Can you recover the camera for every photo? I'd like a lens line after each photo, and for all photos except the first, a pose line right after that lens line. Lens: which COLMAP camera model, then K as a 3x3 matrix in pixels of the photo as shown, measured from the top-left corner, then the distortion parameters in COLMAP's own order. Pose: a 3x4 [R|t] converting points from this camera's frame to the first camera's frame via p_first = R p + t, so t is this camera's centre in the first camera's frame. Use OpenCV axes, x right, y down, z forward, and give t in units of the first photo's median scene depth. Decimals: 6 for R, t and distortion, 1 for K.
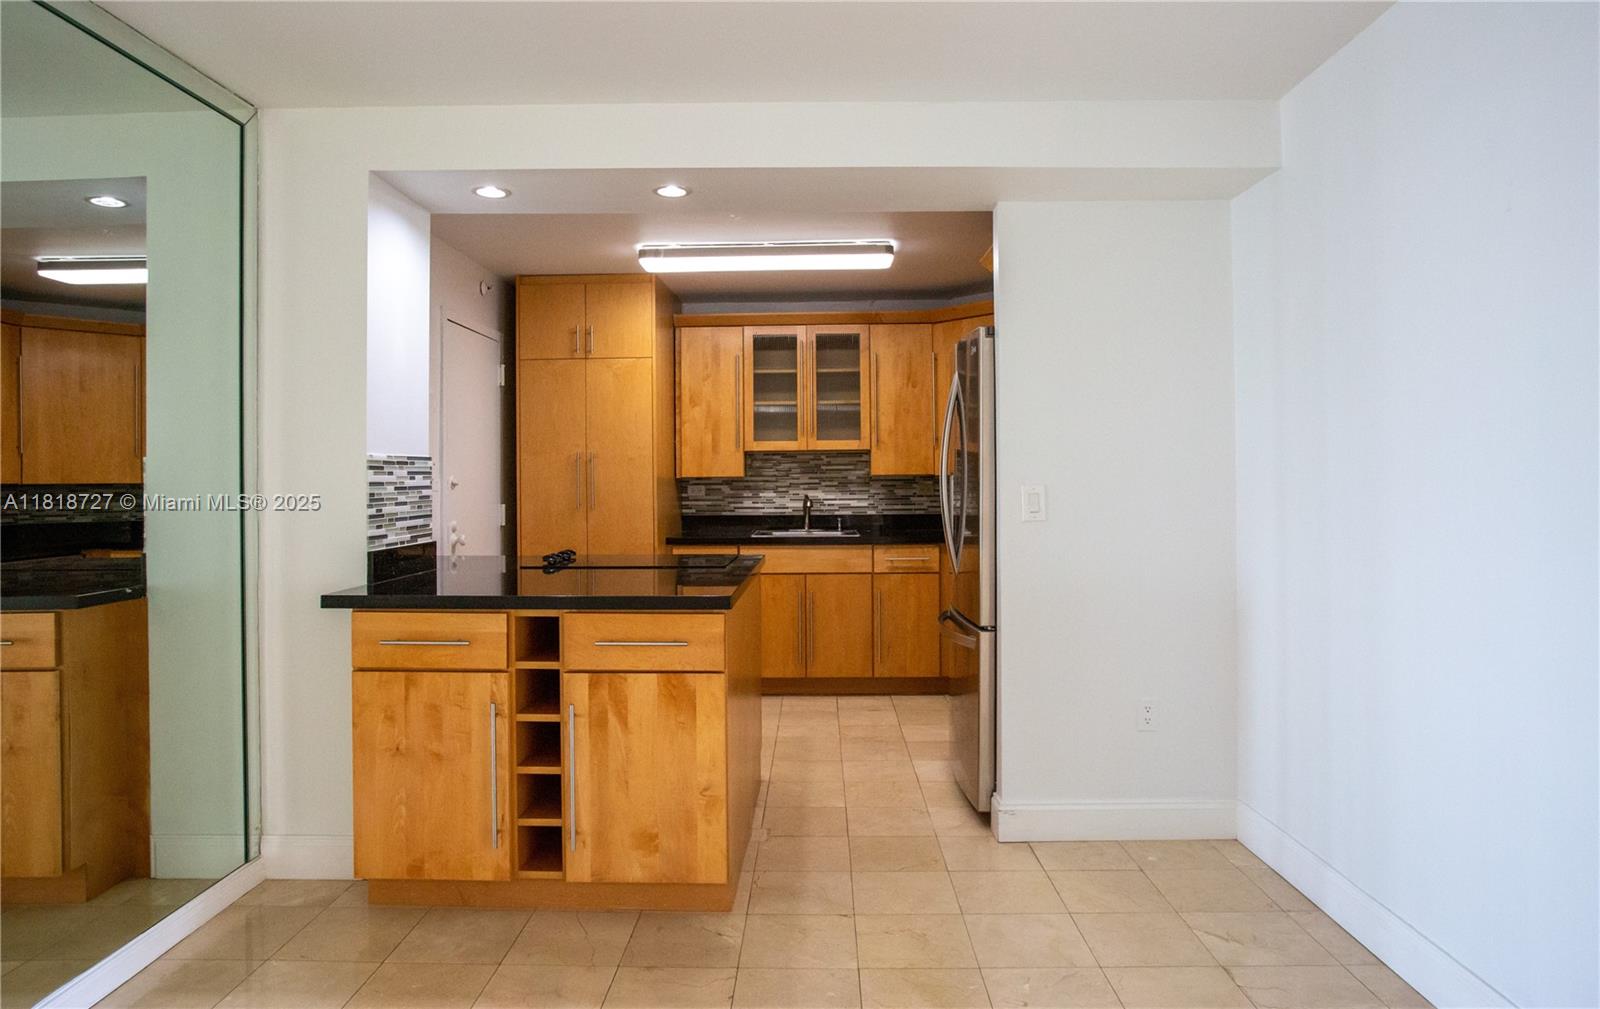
lens RADIAL K [[963.8, 0, 800.4], [0, 963.8, 471.6], [0, 0, 1]] dist [-0.057487, 0.000202]
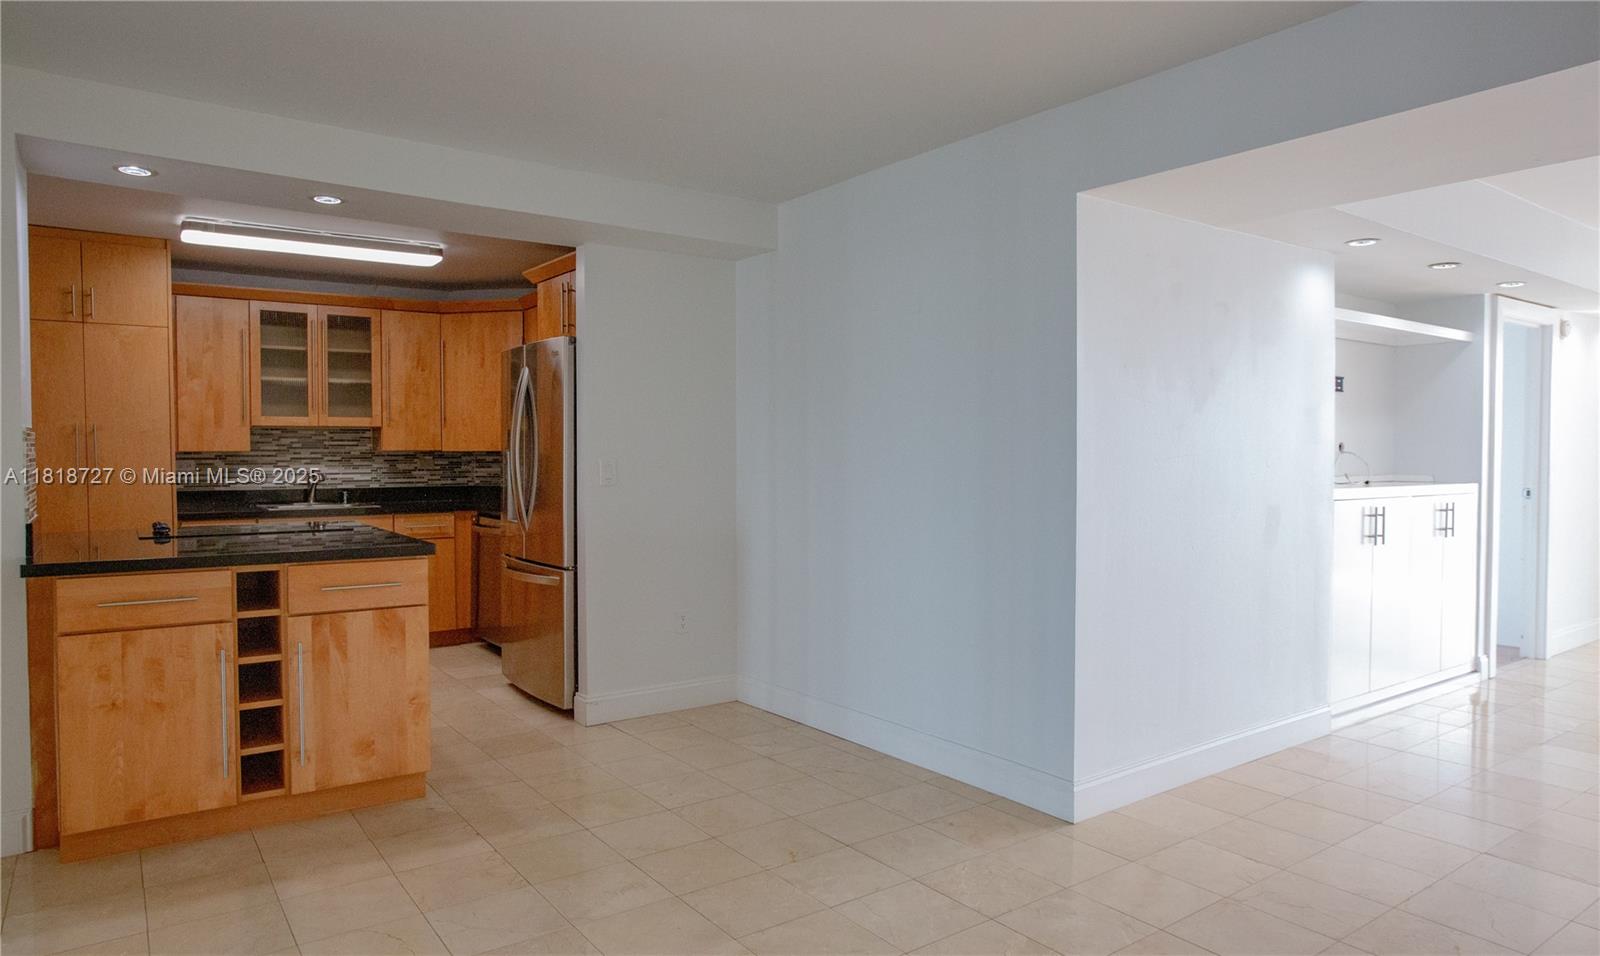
lens RADIAL K [[1000.6, 0, 800.0], [0, 1000.6, 478.0], [0, 0, 1]] dist [-0.045710, 0.001498]
pose [[0.794432, -0.008351, 0.607296, -0.271866], [-0.009523, 0.999611, 0.026203, 0.000973], [-0.607279, -0.026599, 0.794043, -0.190505]]
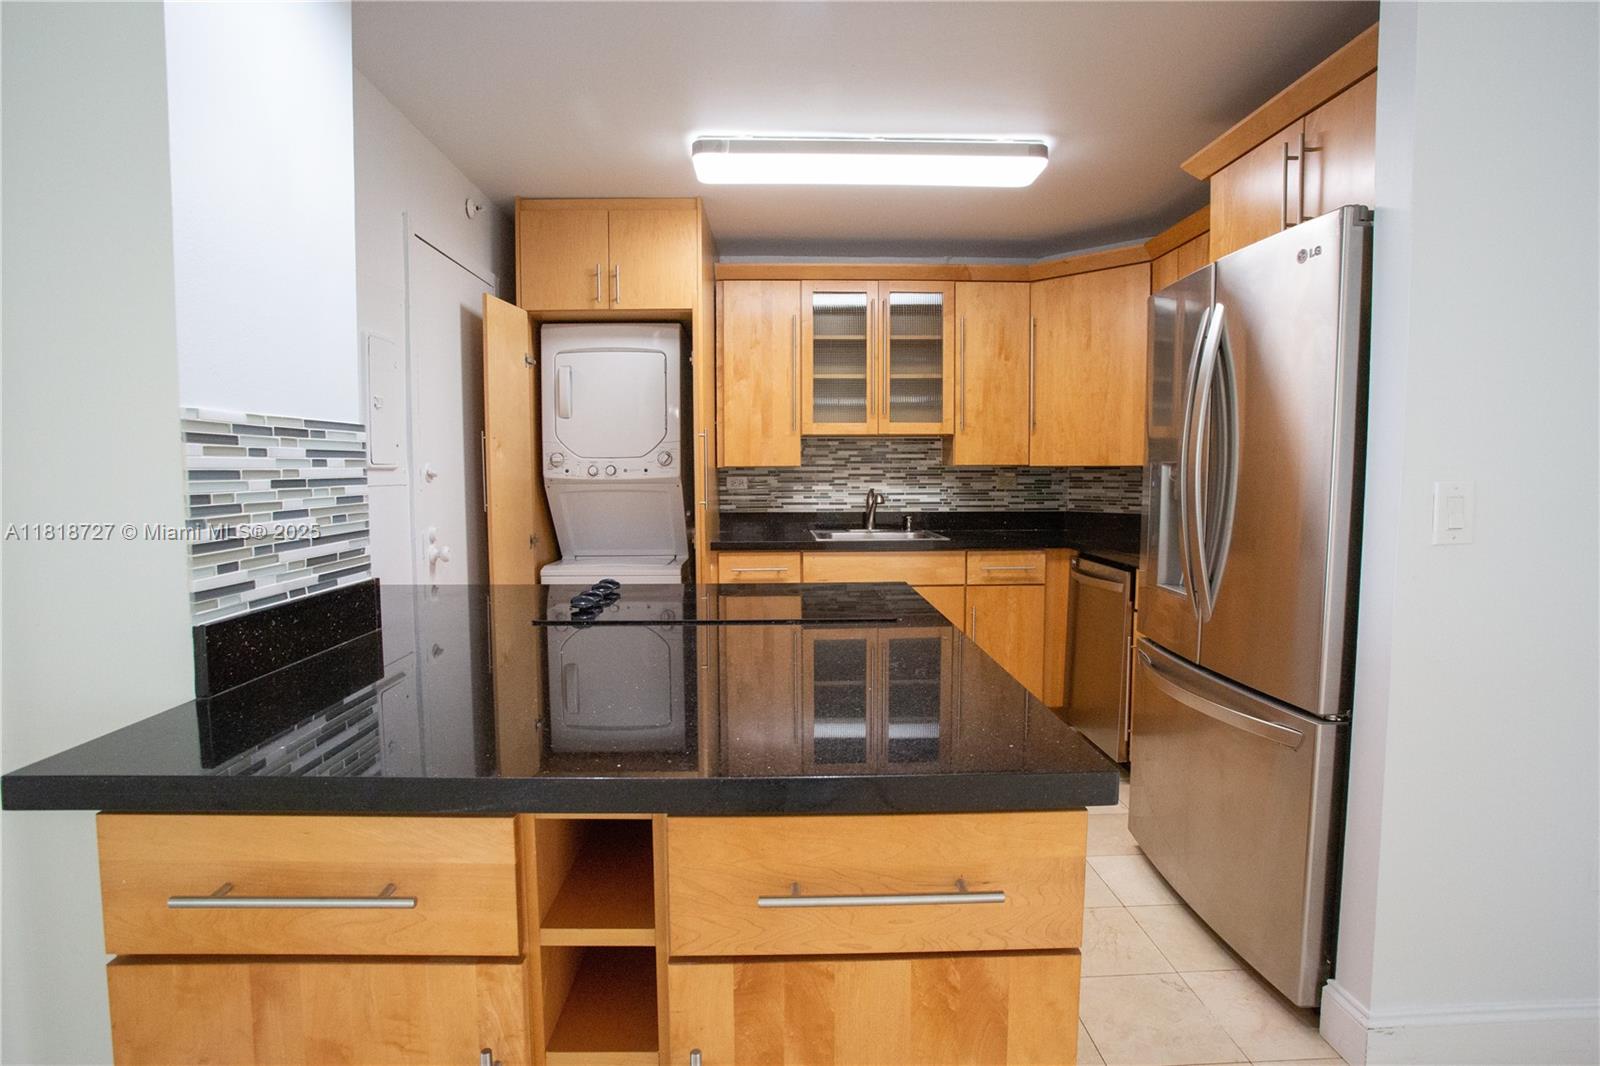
lens RADIAL K [[782.7, 0, 800.0], [0, 782.7, 533.0], [0, 0, 1]] dist [-0.074170, 0.028364]
pose [[0.998095, 0.000022, 0.061694, -0.120233], [-0.005365, 0.996242, 0.086444, 0.005234], [-0.061460, -0.086611, 0.994345, 0.396767]]
